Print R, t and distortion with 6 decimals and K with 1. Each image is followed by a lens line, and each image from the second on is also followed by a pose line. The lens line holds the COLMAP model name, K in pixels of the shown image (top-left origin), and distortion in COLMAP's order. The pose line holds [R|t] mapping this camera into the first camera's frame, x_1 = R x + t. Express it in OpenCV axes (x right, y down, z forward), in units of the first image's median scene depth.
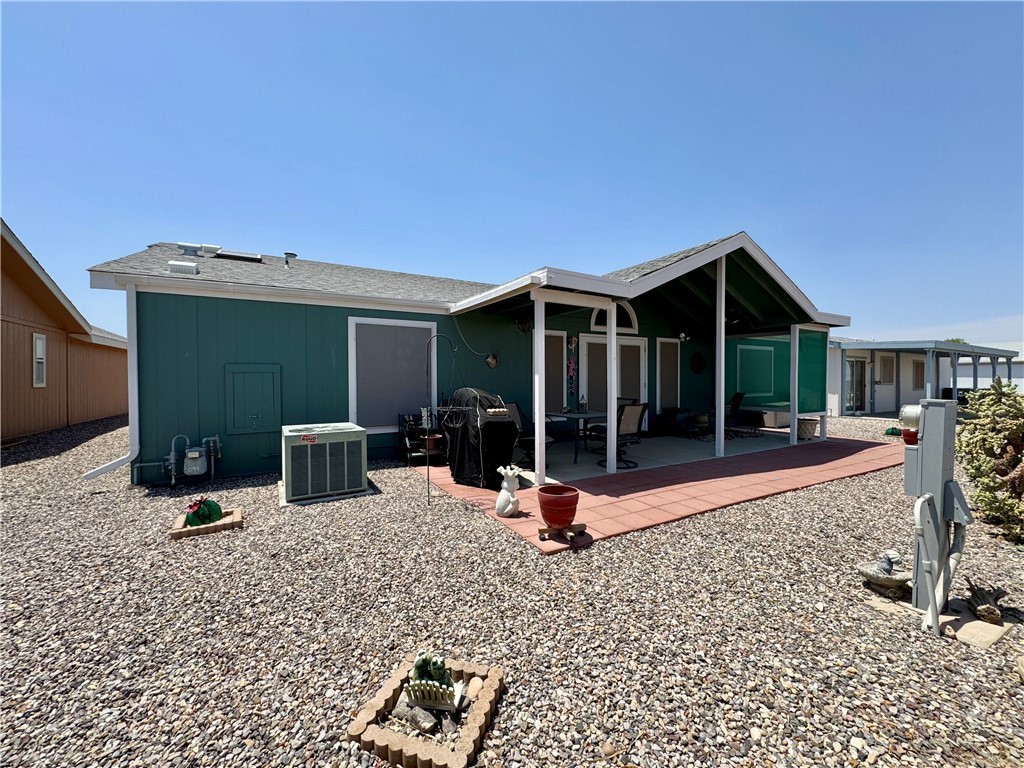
lens RADIAL K [[411.5, 0, 511.6], [0, 411.5, 385.8], [0, 0, 1]] dist [-0.002366, 0.001223]
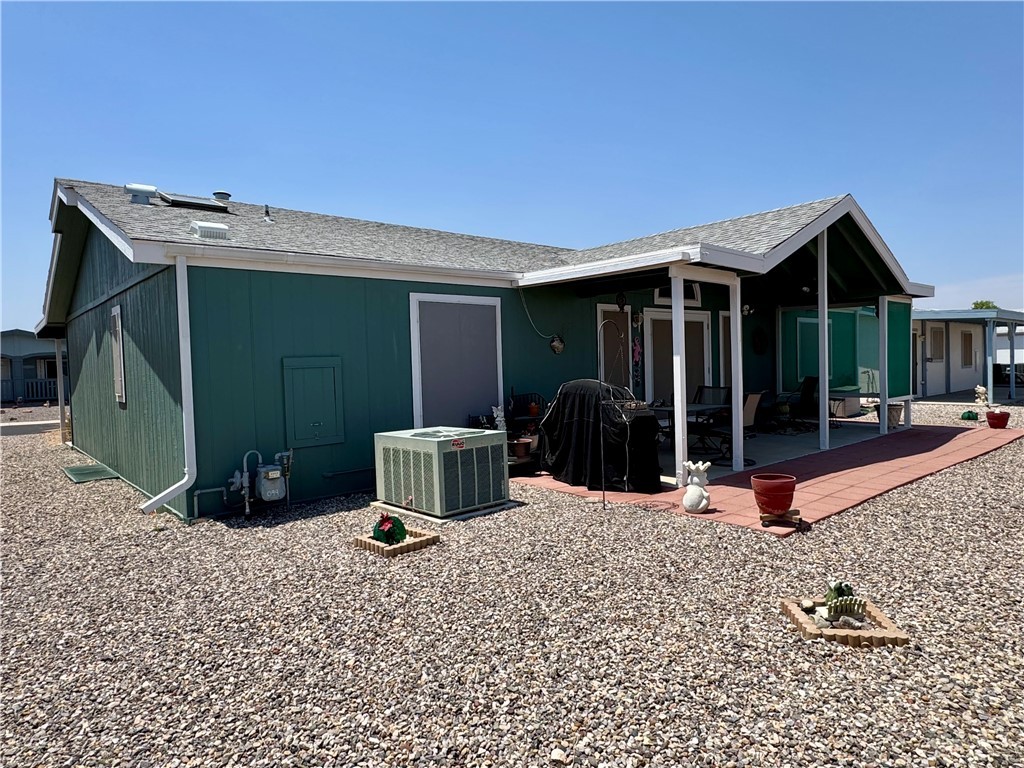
lens RADIAL K [[630.3, 0, 511.8], [0, 630.3, 381.6], [0, 0, 1]] dist [-0.004863, 0.002266]
pose [[0.981887, -0.030678, 0.186965, -0.453853], [0.028955, 0.999509, 0.011942, -0.008612], [-0.187240, -0.006312, 0.982294, -0.219311]]
